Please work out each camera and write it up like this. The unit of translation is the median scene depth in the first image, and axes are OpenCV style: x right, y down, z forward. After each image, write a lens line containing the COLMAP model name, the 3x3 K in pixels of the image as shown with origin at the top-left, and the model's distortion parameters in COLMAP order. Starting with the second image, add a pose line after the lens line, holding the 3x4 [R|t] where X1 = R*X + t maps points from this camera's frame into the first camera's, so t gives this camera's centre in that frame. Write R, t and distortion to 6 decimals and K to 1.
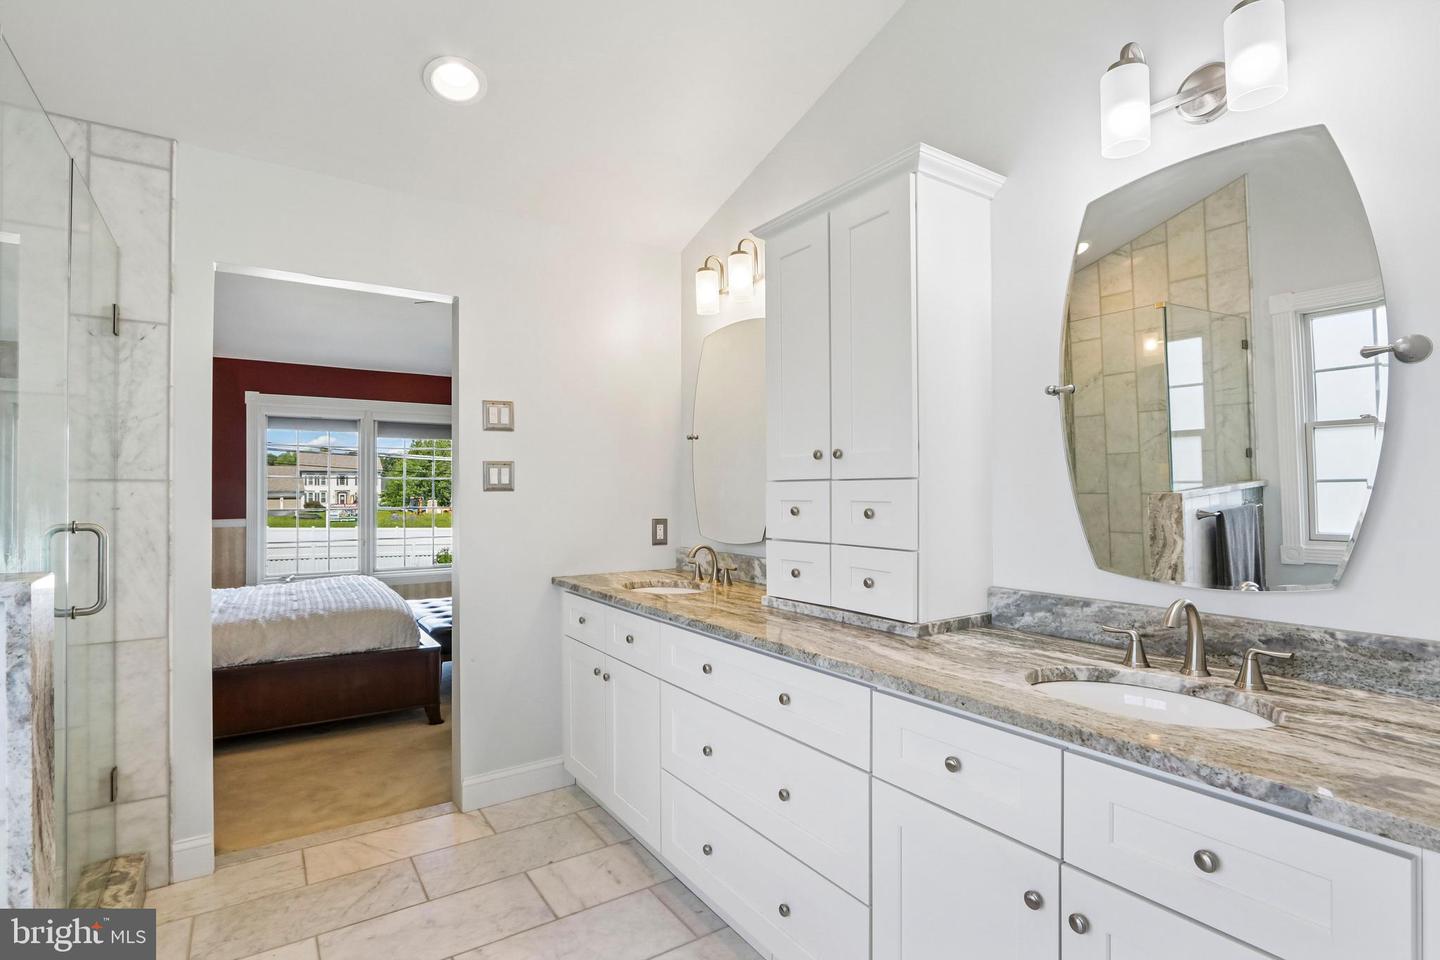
lens RADIAL K [[702.6, 0, 717.5], [0, 702.6, 484.9], [0, 0, 1]] dist [-0.008777, 0.001391]
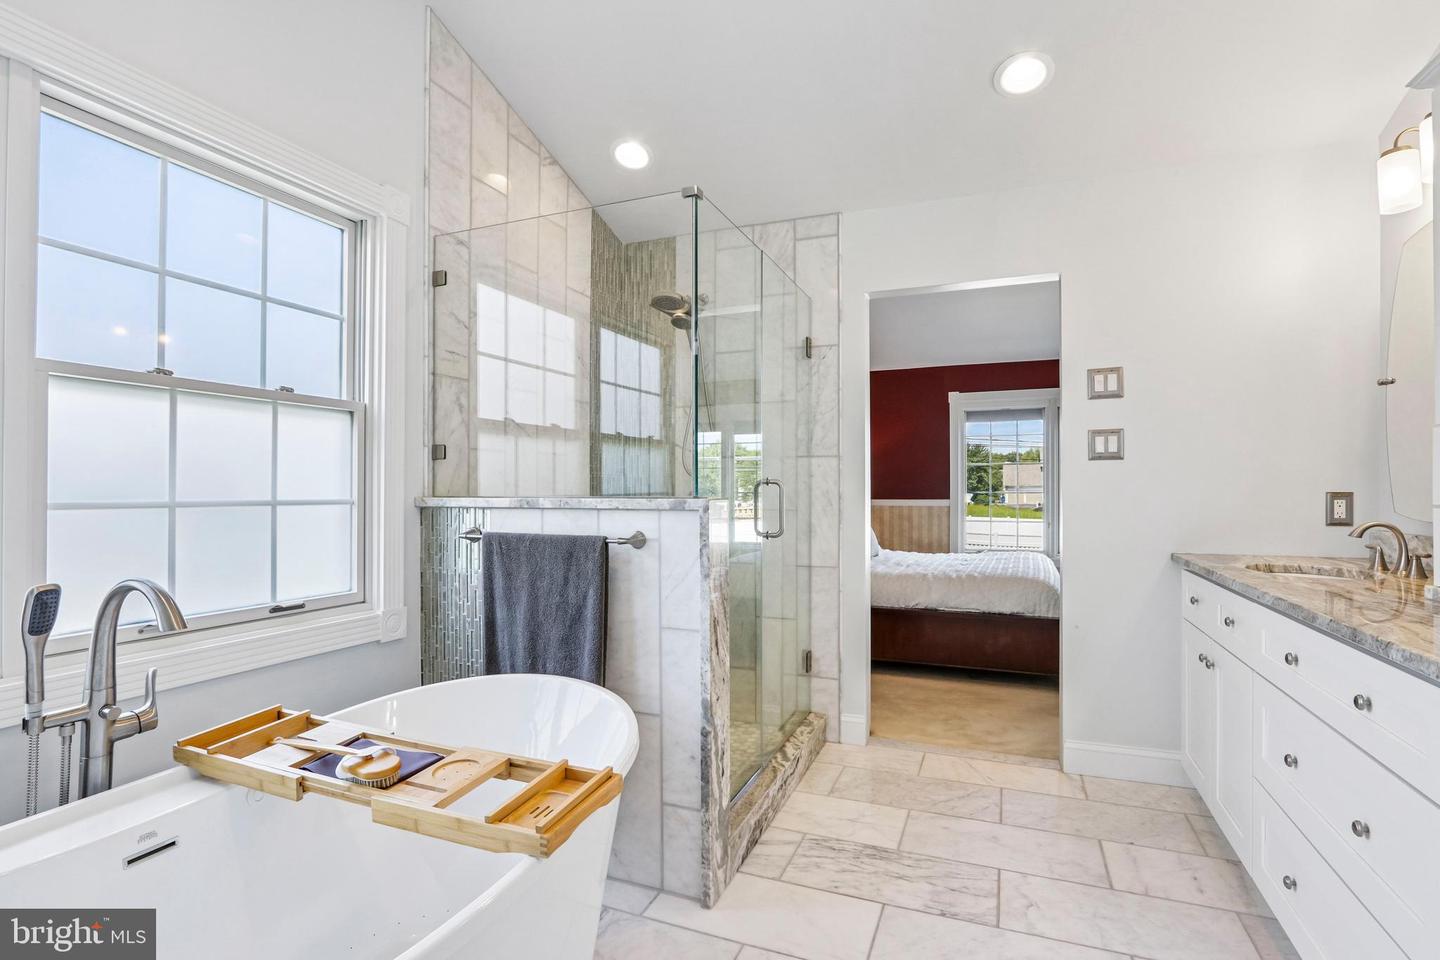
lens RADIAL K [[702.6, 0, 716.5], [0, 702.6, 478.2], [0, 0, 1]] dist [-0.008777, 0.001391]
pose [[0.564191, -0.010623, -0.825576, 0.222635], [0.009376, 0.999935, -0.006459, 0.042149], [0.825591, -0.004096, 0.564254, 0.001690]]
